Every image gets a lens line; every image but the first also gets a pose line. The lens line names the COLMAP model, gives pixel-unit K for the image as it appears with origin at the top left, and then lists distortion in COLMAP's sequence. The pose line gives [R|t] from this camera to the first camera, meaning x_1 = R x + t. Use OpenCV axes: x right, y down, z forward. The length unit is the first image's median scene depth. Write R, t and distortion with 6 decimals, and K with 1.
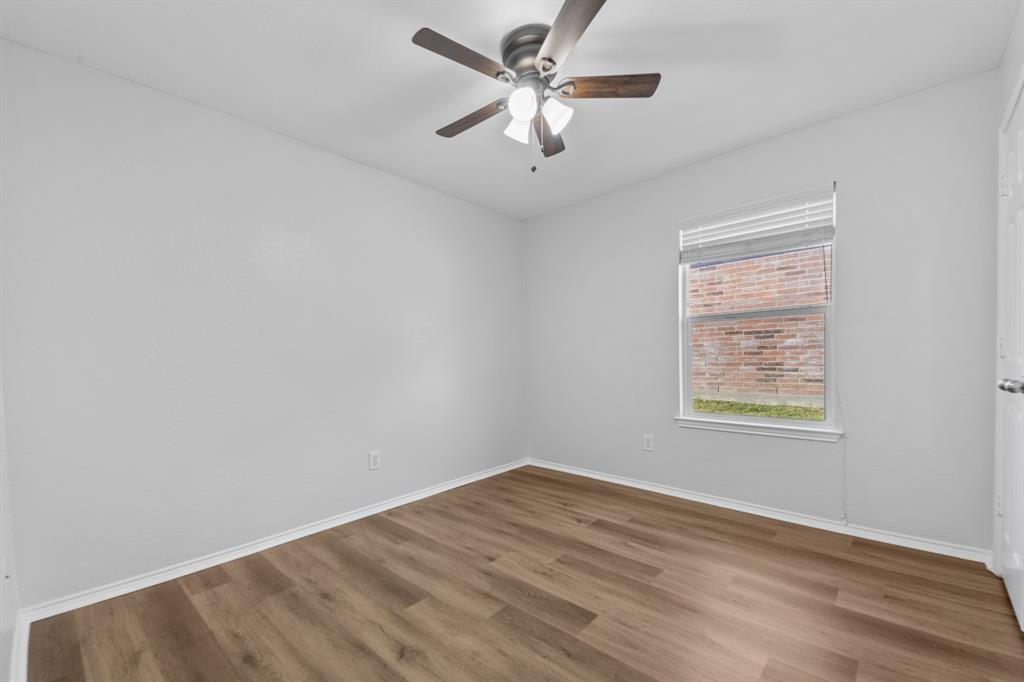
lens RADIAL K [[407.1, 0, 511.9], [0, 407.1, 352.3], [0, 0, 1]] dist [0.077748, -0.033643]
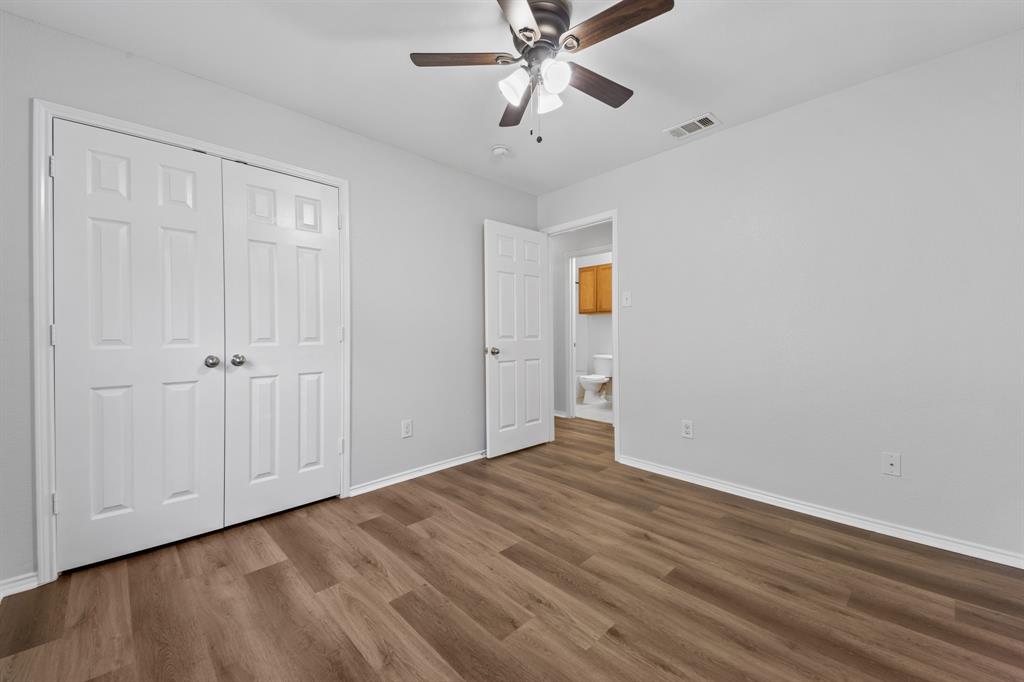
lens RADIAL K [[407.1, 0, 511.9], [0, 407.1, 352.3], [0, 0, 1]] dist [0.077748, -0.033643]
pose [[-0.996860, 0.023712, 0.075557, 0.063781], [0.025733, 0.999334, 0.025880, 0.029650], [-0.074893, 0.027743, -0.996806, 2.006975]]
